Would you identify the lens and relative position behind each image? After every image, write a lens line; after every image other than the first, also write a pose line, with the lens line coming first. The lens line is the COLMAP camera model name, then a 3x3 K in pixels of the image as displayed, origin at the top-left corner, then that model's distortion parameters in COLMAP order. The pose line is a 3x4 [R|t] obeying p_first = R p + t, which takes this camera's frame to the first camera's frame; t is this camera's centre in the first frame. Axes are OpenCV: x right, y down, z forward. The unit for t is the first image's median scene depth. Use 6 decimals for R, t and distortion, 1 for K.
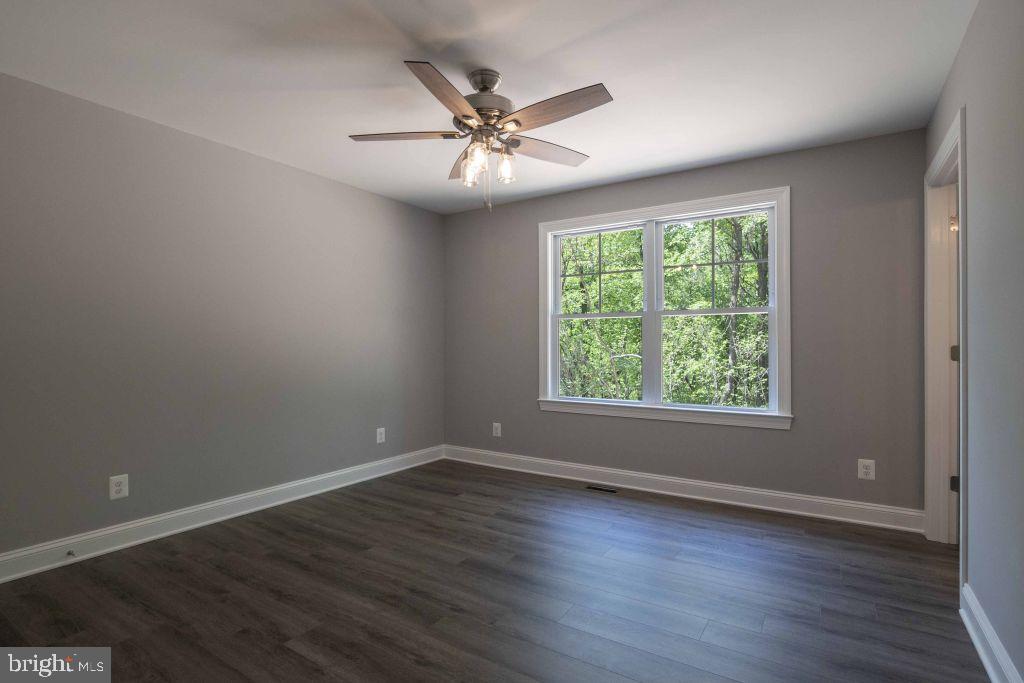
lens RADIAL K [[507.7, 0, 507.0], [0, 507.7, 345.3], [0, 0, 1]] dist [-0.002011, 0.000948]
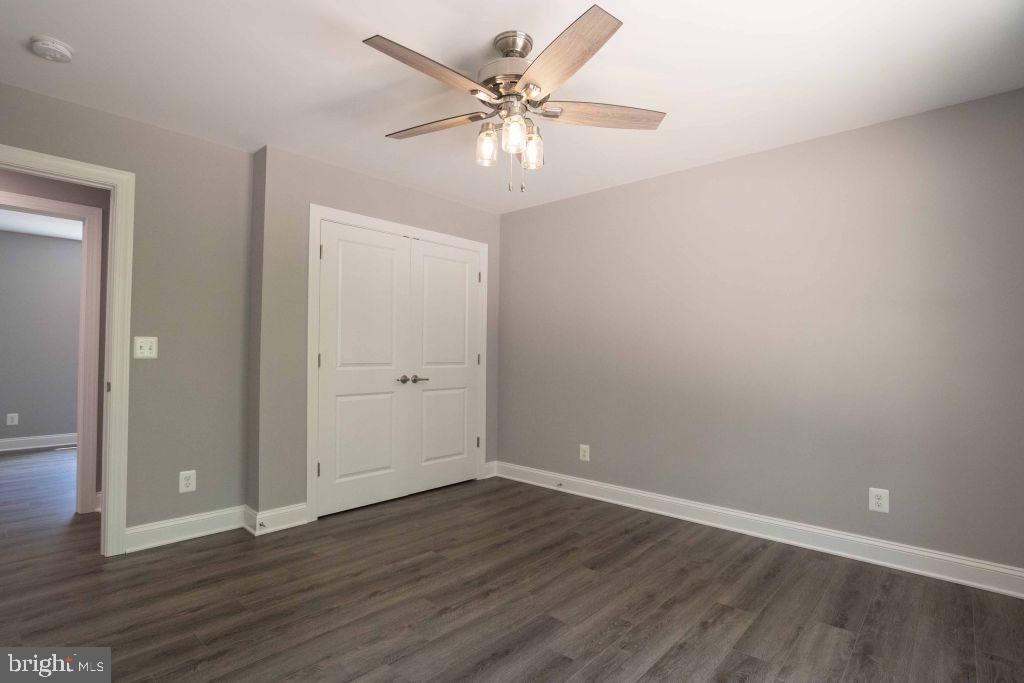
lens RADIAL K [[507.7, 0, 507.3], [0, 507.7, 344.7], [0, 0, 1]] dist [-0.002011, 0.000948]
pose [[-0.167243, -0.018464, -0.985743, 0.719766], [0.001714, 0.999818, -0.019018, -0.009759], [0.985914, -0.004870, -0.167181, 1.009100]]
